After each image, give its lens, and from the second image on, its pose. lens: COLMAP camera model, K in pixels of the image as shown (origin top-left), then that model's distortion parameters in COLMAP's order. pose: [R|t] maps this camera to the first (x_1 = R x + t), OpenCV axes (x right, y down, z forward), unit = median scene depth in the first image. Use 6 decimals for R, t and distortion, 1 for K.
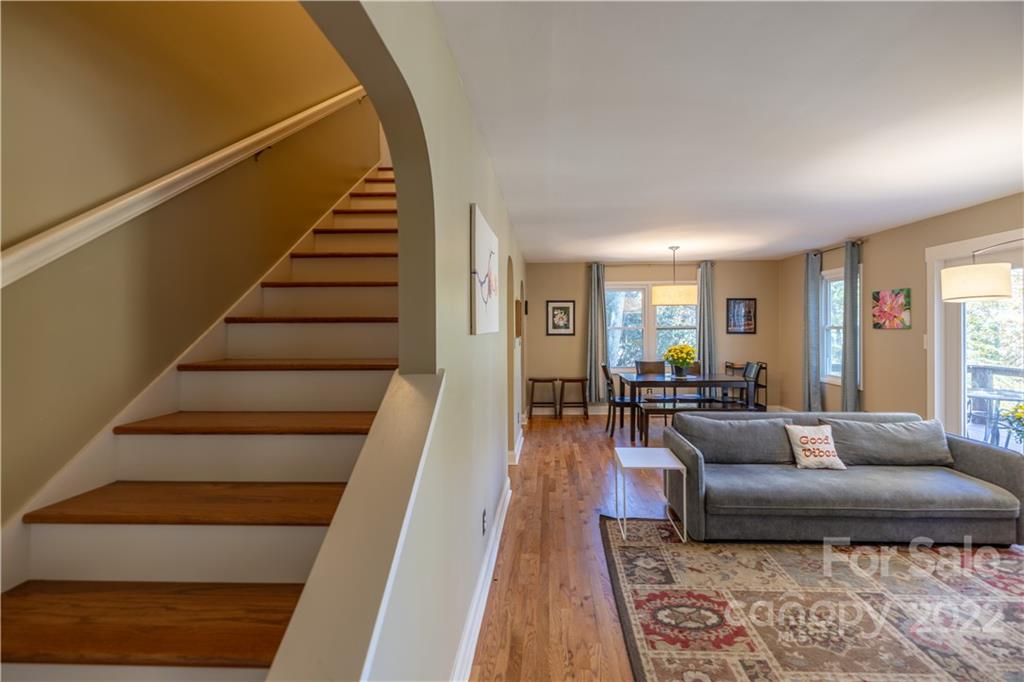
lens RADIAL K [[447.3, 0, 500.4], [0, 447.3, 340.5], [0, 0, 1]] dist [0.002071, -0.000743]
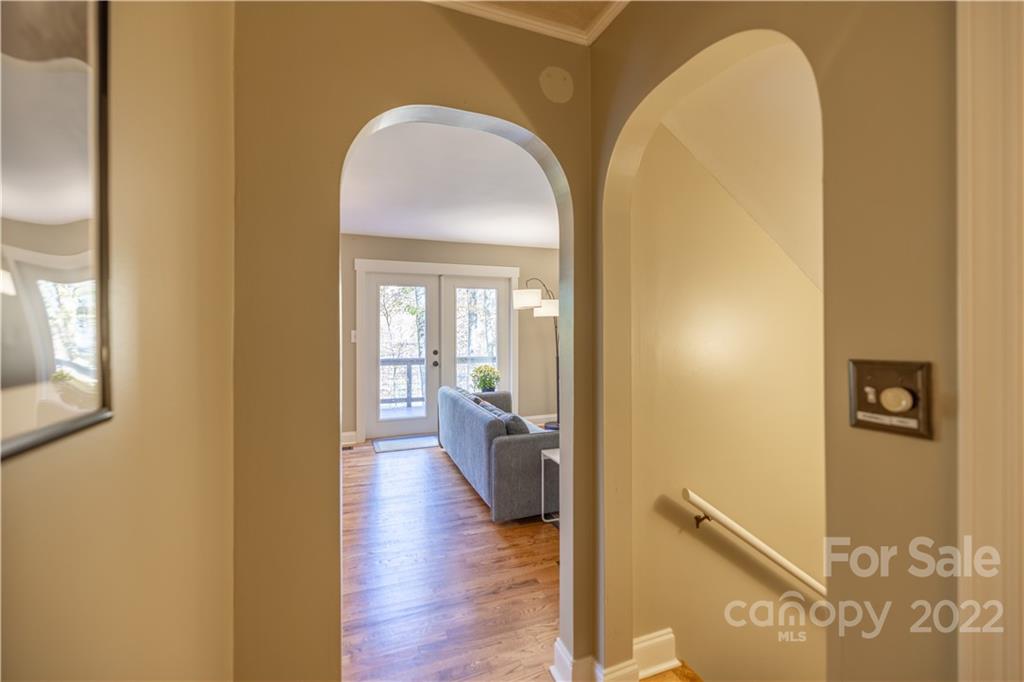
lens RADIAL K [[433.8, 0, 512.8], [0, 433.8, 326.3], [0, 0, 1]] dist [0.000142, 0.000049]
pose [[-0.430701, 0.010635, 0.902432, -0.200934], [0.030752, 0.999523, 0.002898, -0.010587], [-0.901971, 0.028999, -0.430822, 0.808082]]
